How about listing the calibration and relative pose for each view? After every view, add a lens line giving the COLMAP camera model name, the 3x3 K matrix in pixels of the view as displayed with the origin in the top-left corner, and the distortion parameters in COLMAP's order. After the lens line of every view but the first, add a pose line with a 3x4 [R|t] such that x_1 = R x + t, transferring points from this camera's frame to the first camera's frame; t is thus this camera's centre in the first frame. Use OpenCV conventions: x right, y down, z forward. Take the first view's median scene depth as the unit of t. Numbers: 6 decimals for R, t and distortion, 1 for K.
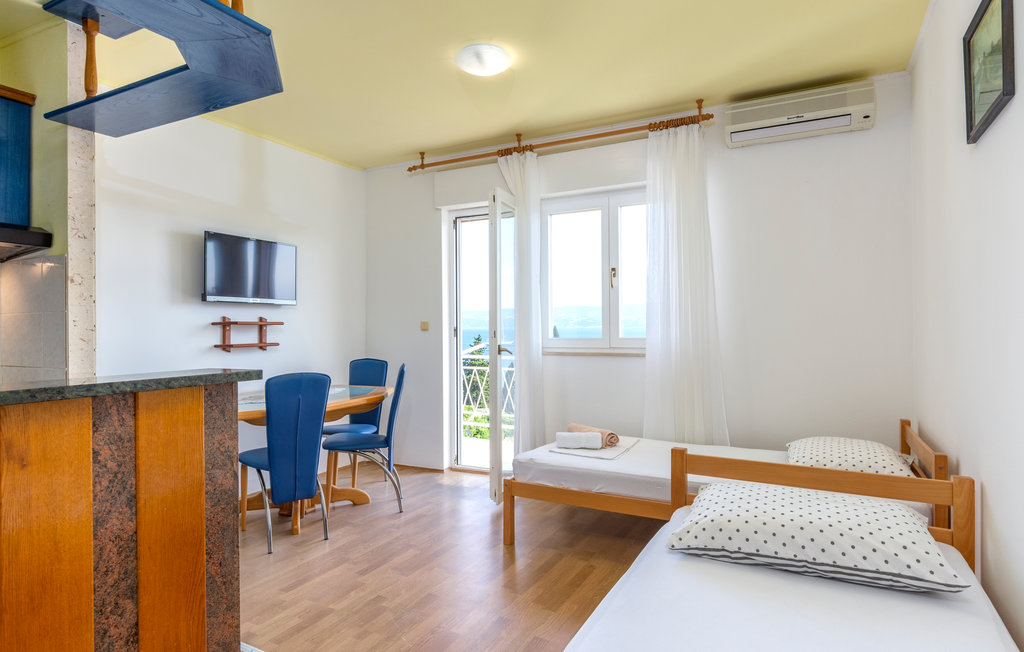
lens RADIAL K [[551.2, 0, 511.8], [0, 551.2, 324.1], [0, 0, 1]] dist [-0.006988, 0.000351]
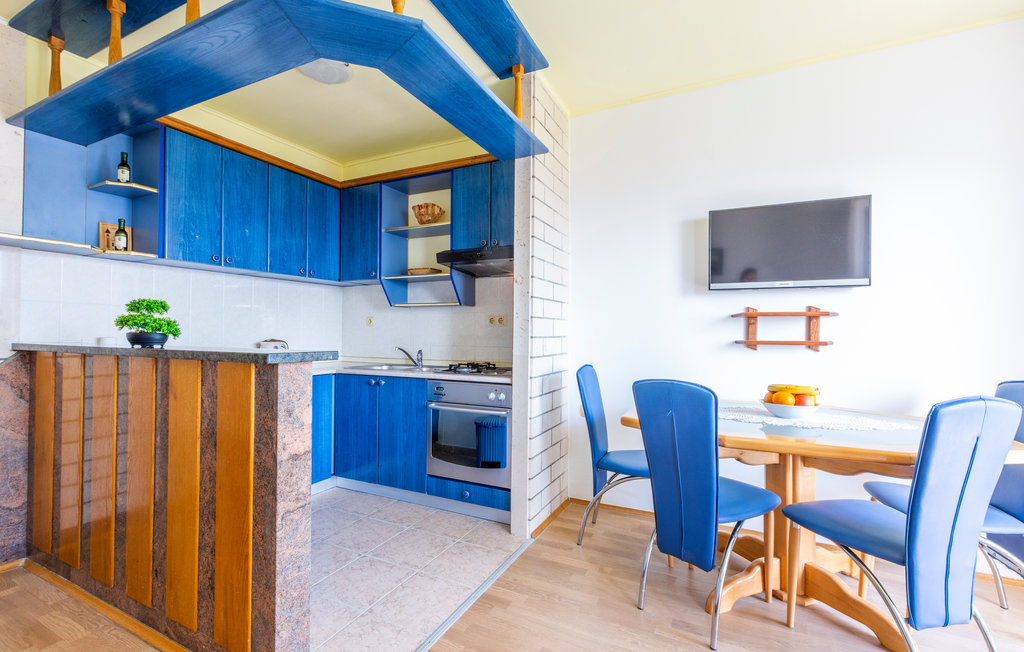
lens RADIAL K [[445.8, 0, 503.9], [0, 445.8, 328.7], [0, 0, 1]] dist [0.012754, 0.000921]
pose [[0.032652, 0.001788, -0.999465, 0.139430], [0.000570, 0.999998, 0.001807, 0.017632], [0.999467, -0.000628, 0.032651, 0.599340]]
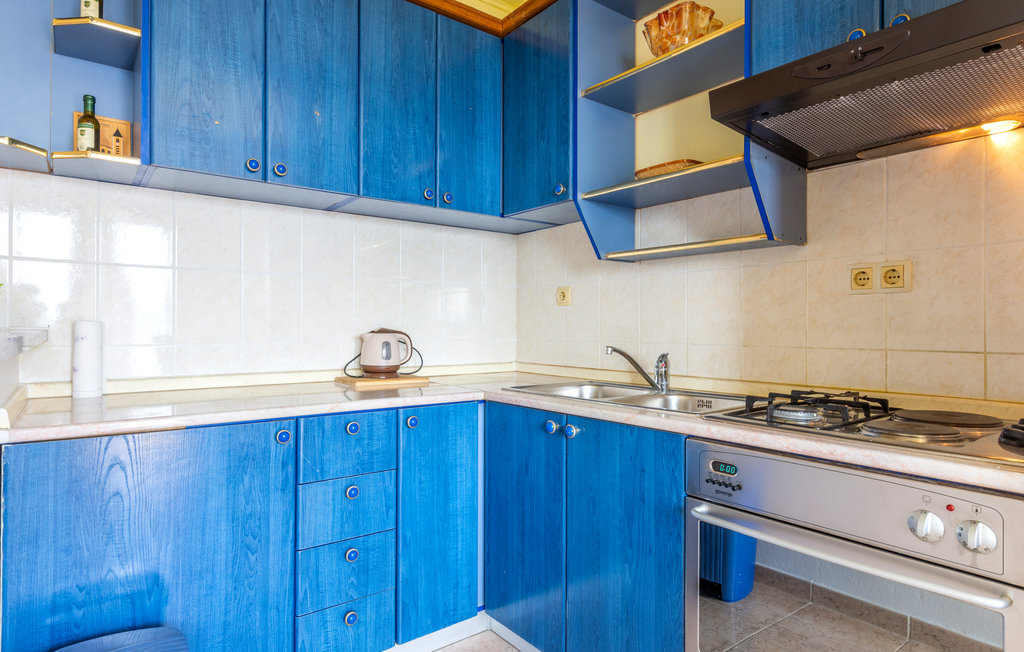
lens RADIAL K [[551.2, 0, 513.0], [0, 551.2, 324.0], [0, 0, 1]] dist [-0.006988, 0.000351]
pose [[-0.395974, 0.000206, -0.918262, -0.022243], [0.004263, 0.999990, -0.001614, 0.024835], [0.918252, -0.004554, -0.395971, 0.571990]]
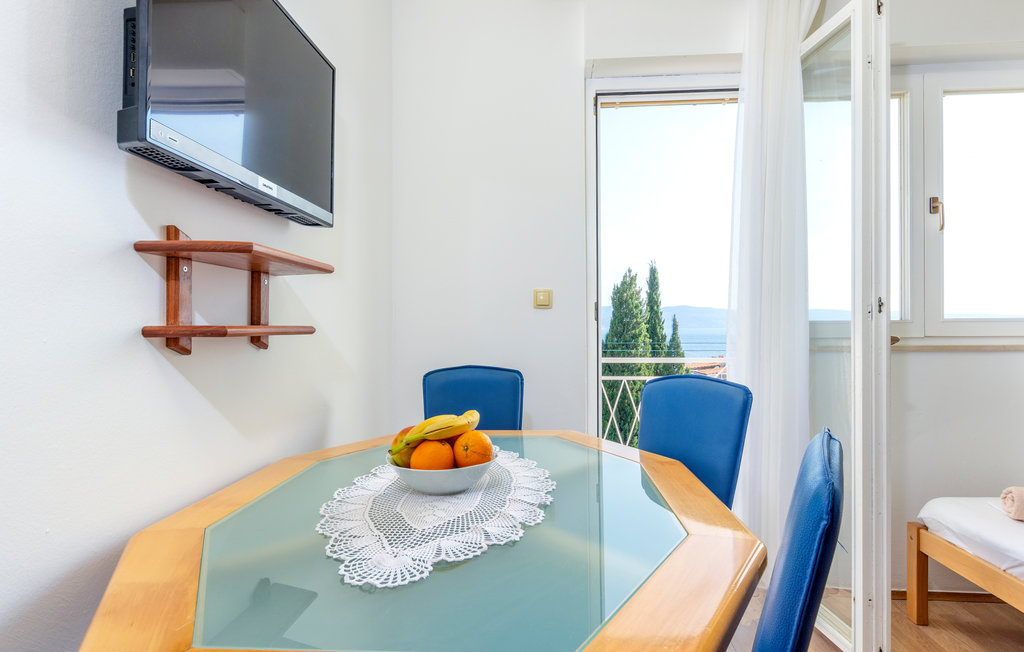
lens RADIAL K [[551.2, 0, 509.2], [0, 551.2, 324.5], [0, 0, 1]] dist [-0.006988, 0.000351]
pose [[0.920228, 0.004610, 0.391356, -0.467480], [-0.004275, 0.999989, -0.001727, 0.035304], [-0.391360, -0.000084, 0.920238, 0.668280]]
